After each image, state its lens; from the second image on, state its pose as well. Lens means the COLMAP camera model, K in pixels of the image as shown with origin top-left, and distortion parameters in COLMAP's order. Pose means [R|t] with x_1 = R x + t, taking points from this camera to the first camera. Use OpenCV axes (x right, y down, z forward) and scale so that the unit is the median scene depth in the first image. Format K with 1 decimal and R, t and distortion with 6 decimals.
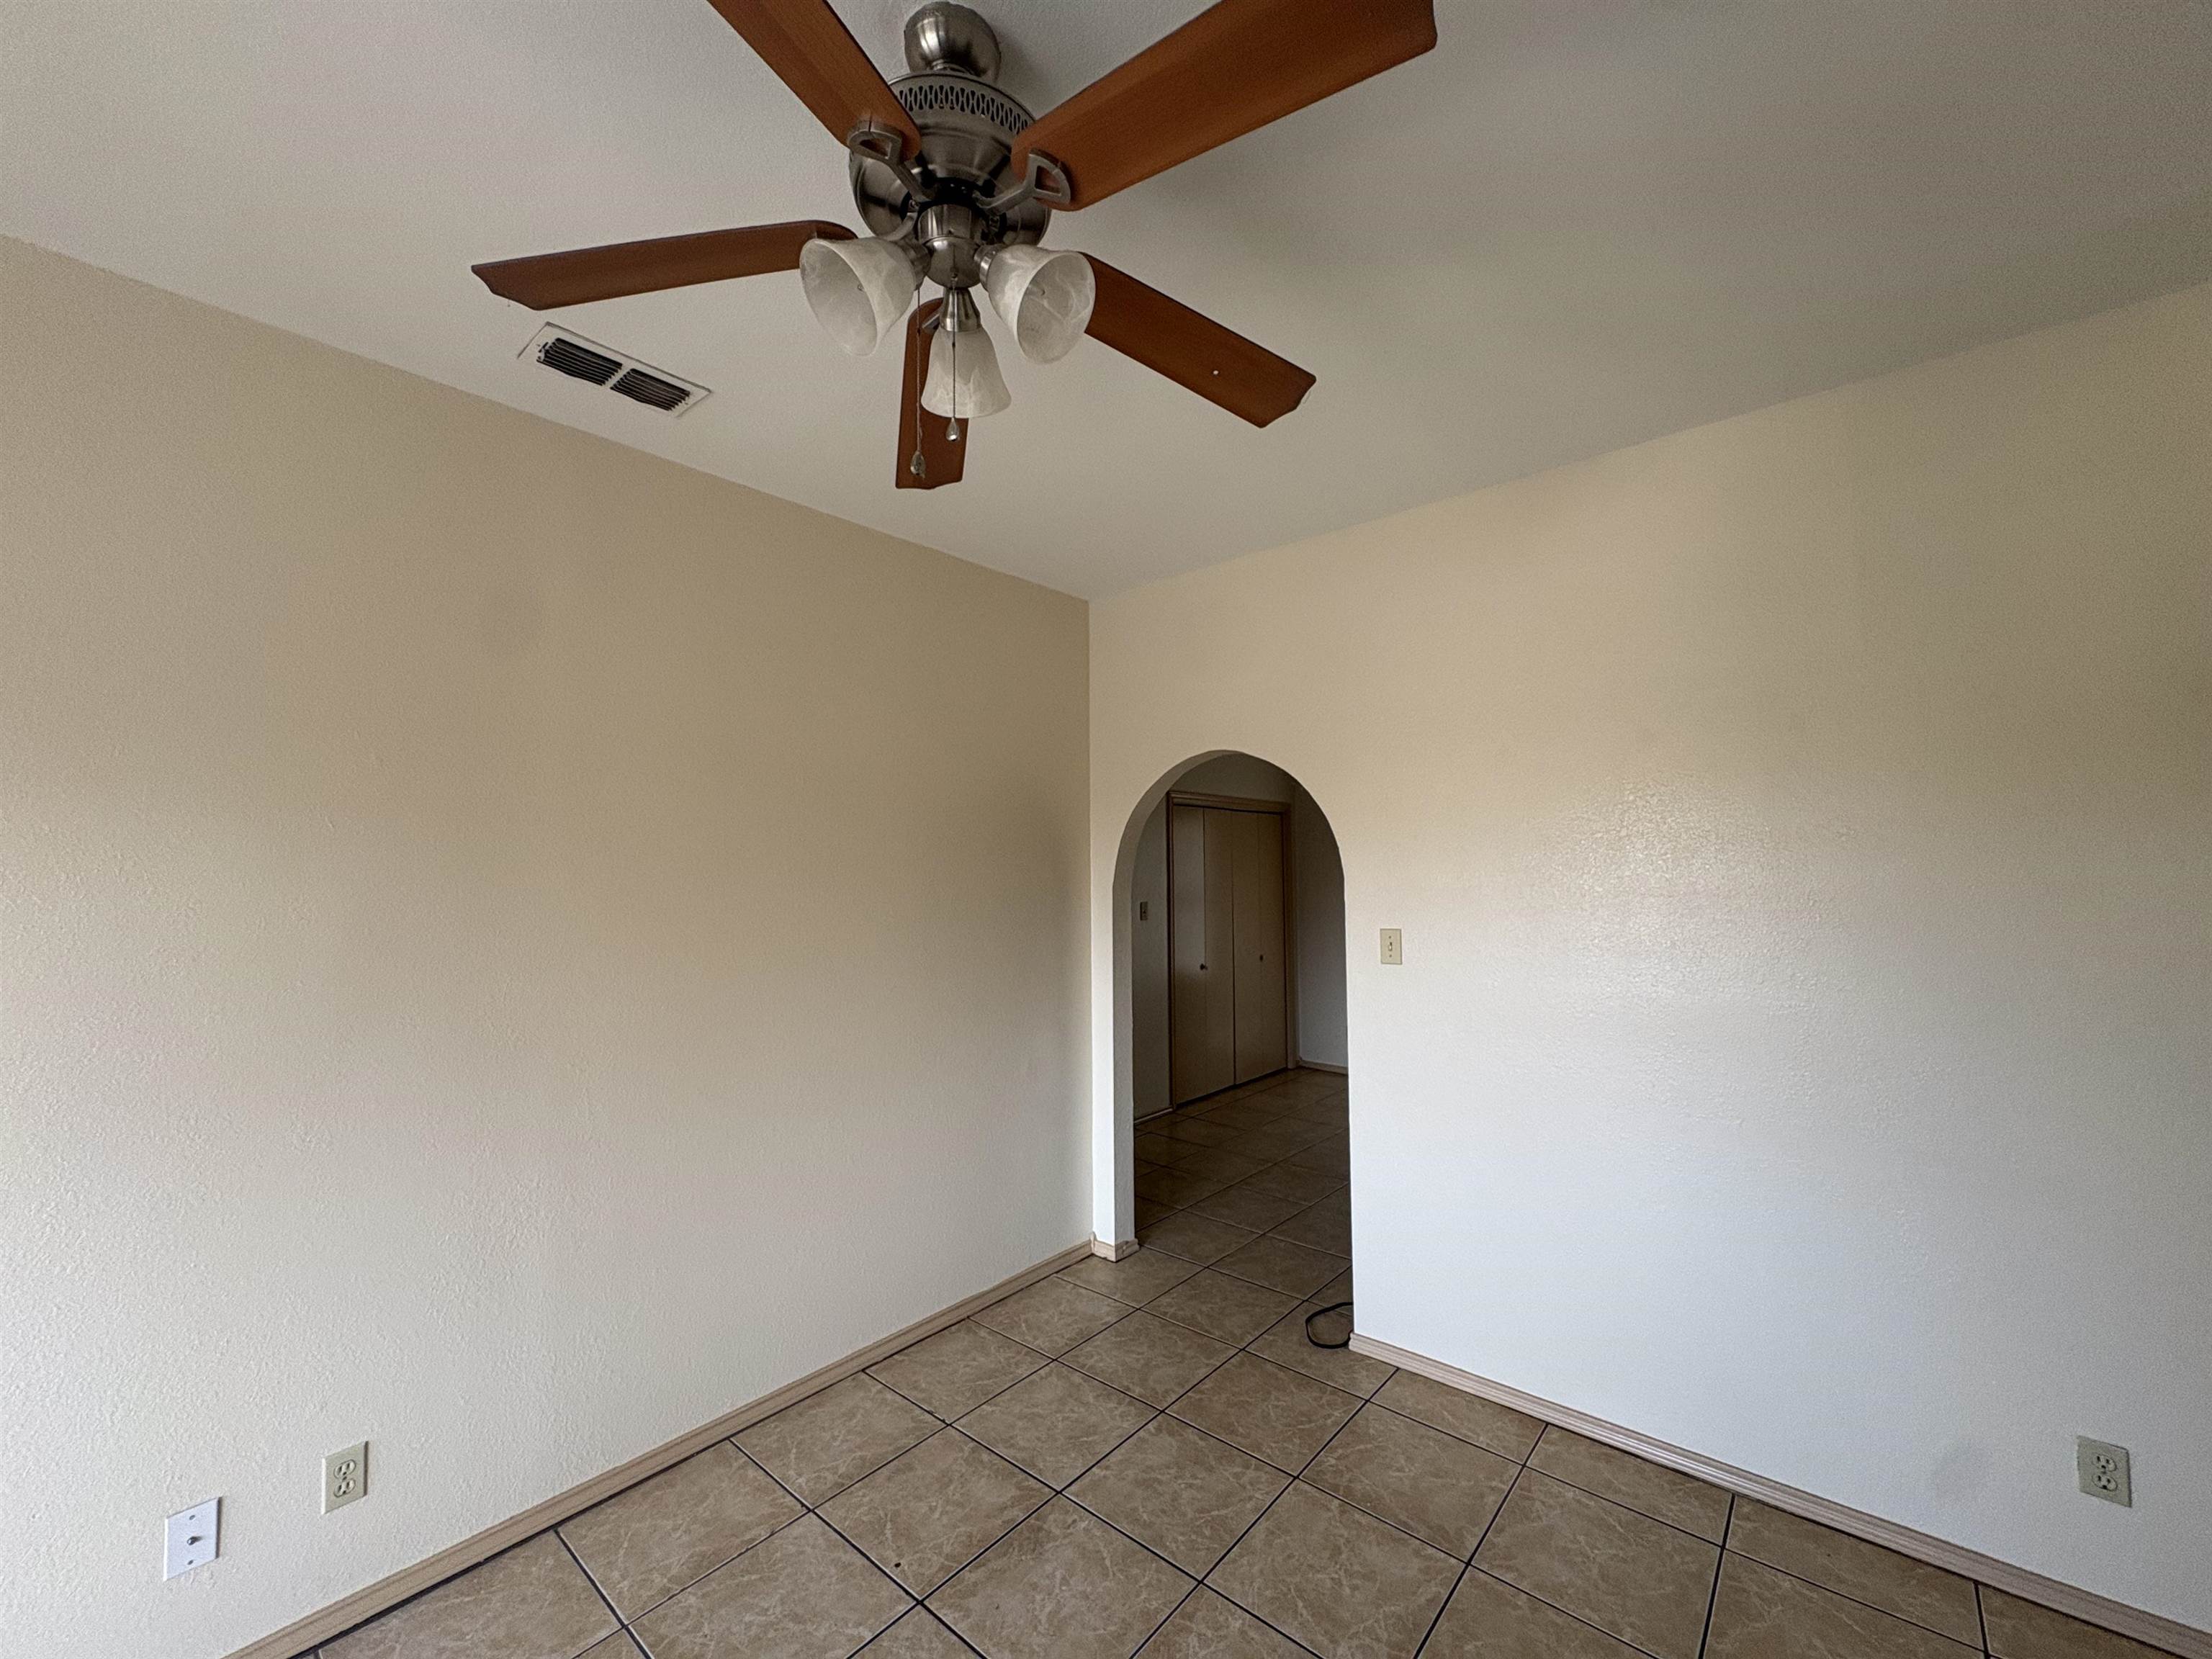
lens RADIAL K [[871.2, 0, 1099.9], [0, 871.2, 833.2], [0, 0, 1]] dist [0.002524, -0.000577]
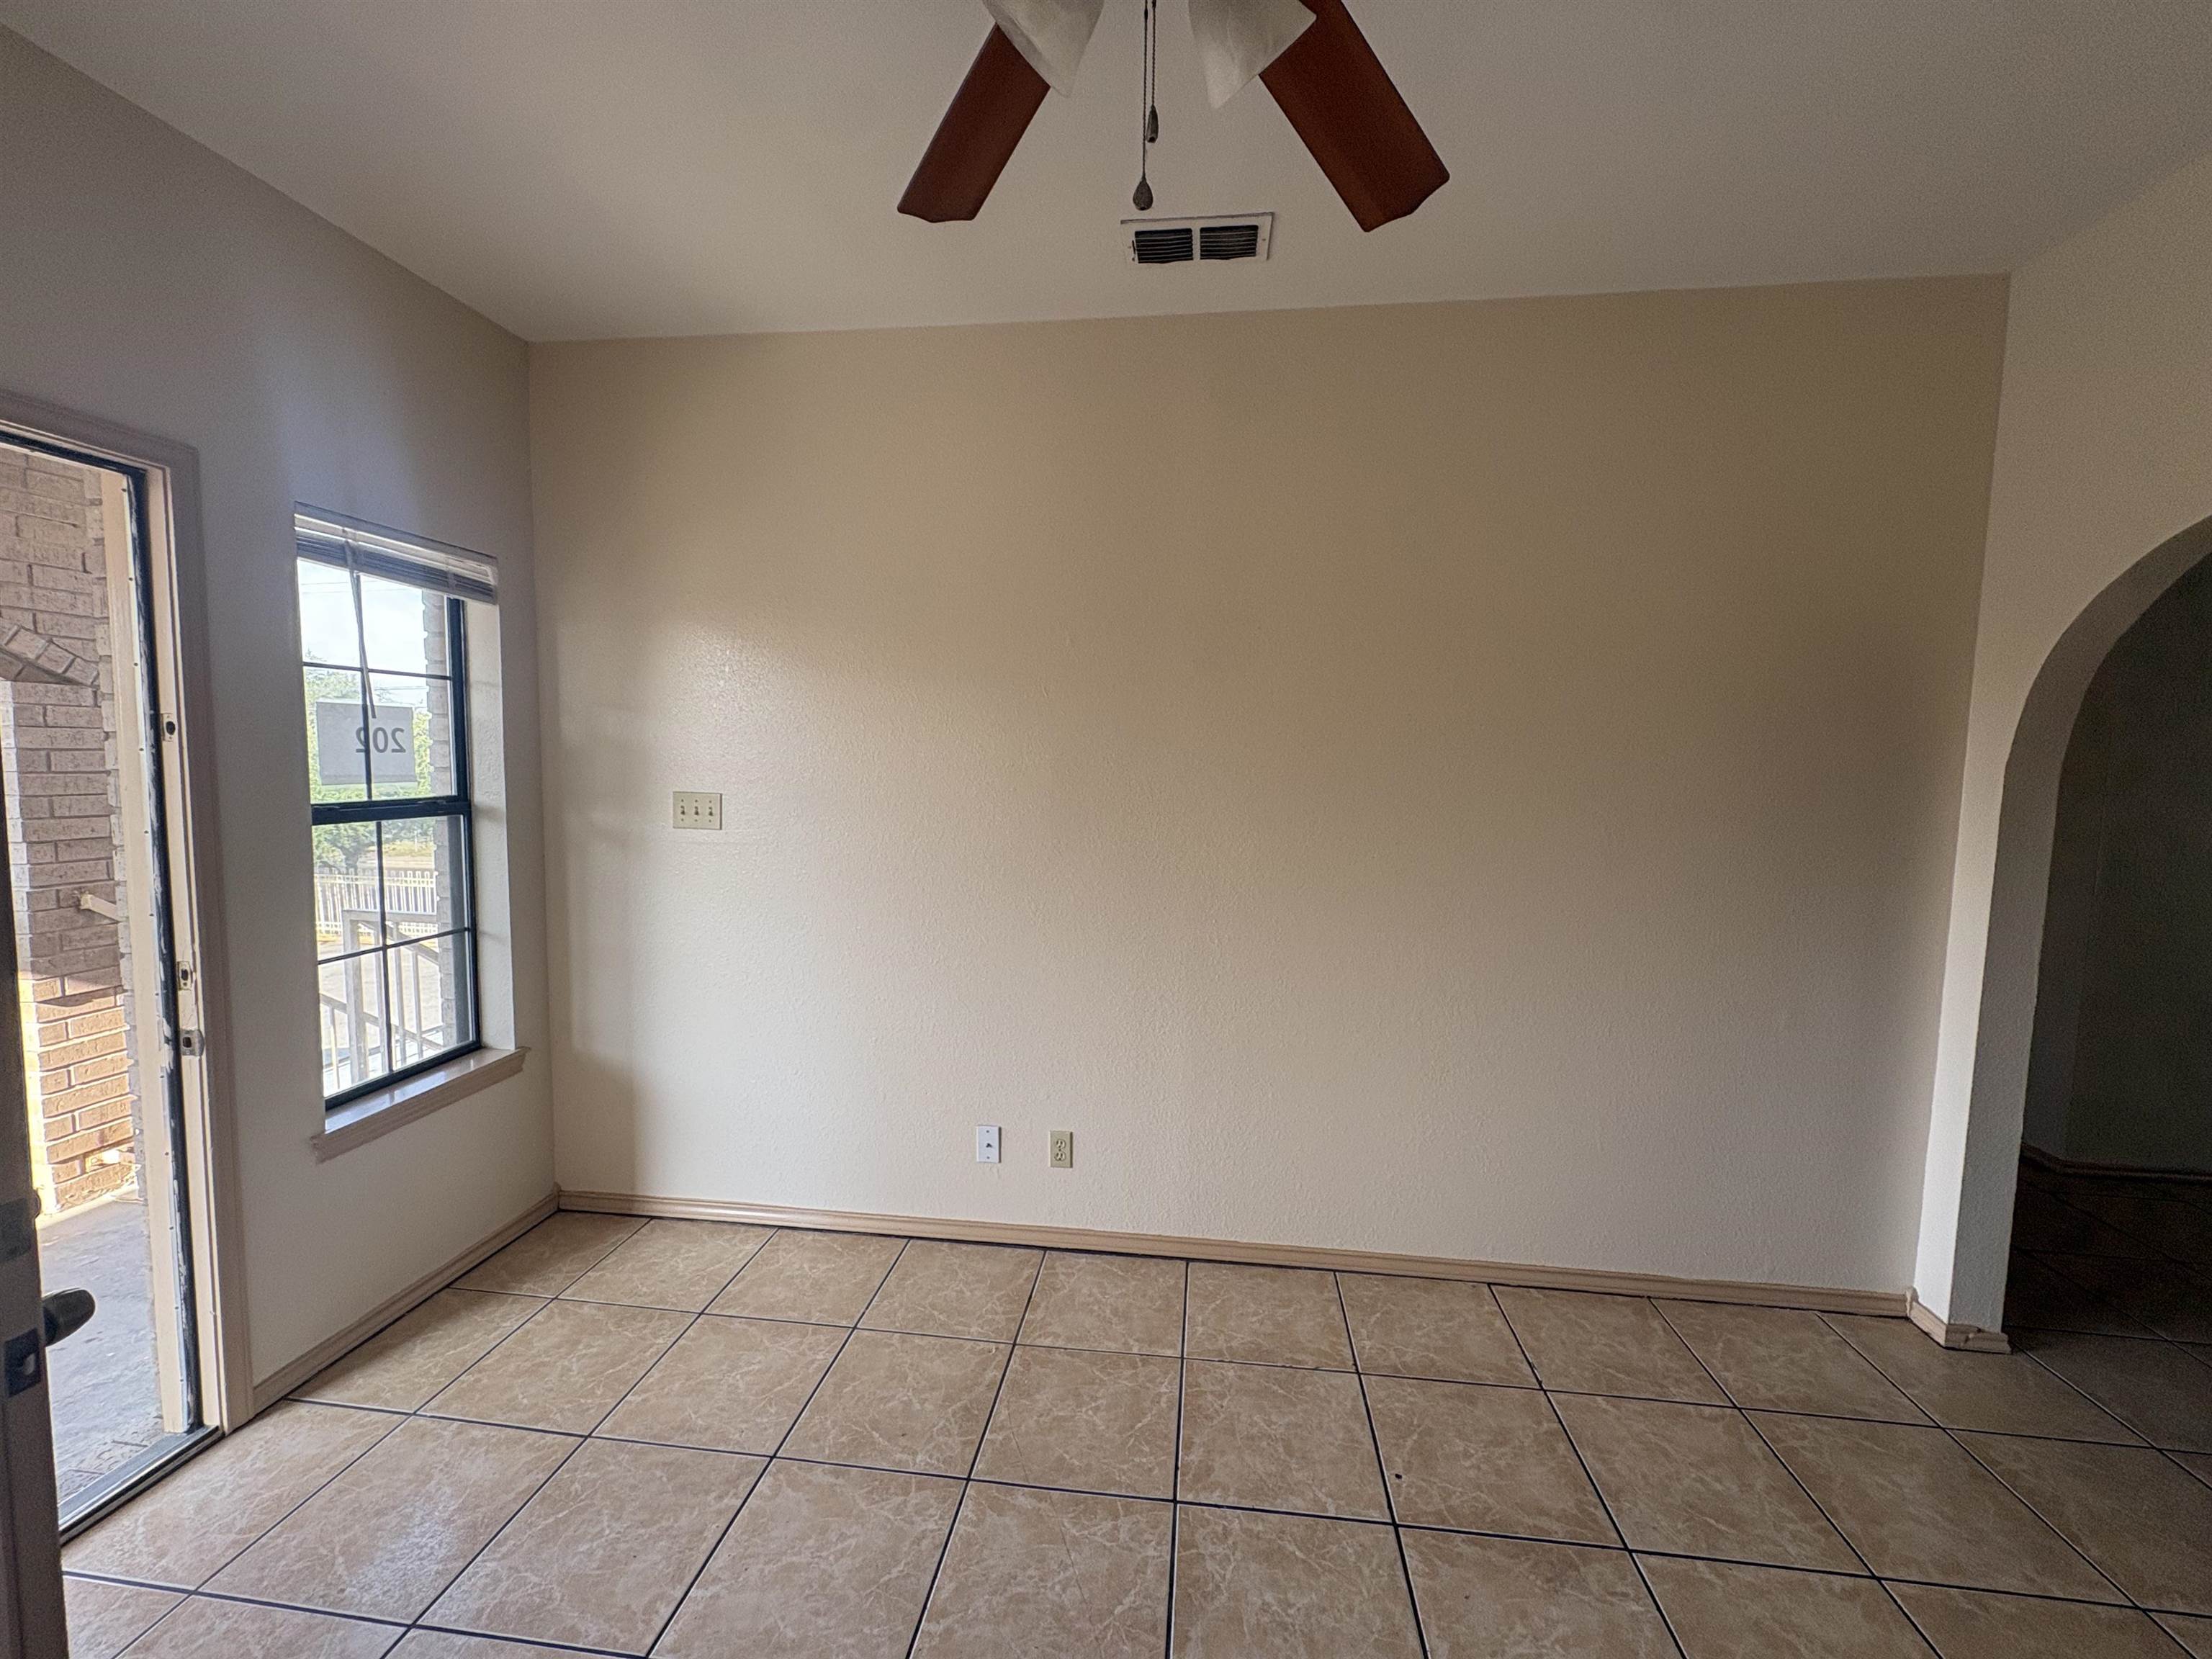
lens RADIAL K [[871.2, 0, 1098.8], [0, 871.2, 826.1], [0, 0, 1]] dist [0.002524, -0.000577]
pose [[0.562094, 0.085740, -0.822617, 0.251436], [0.020417, 0.992871, 0.117436, 0.031955], [0.826821, -0.082805, 0.556336, 0.238725]]
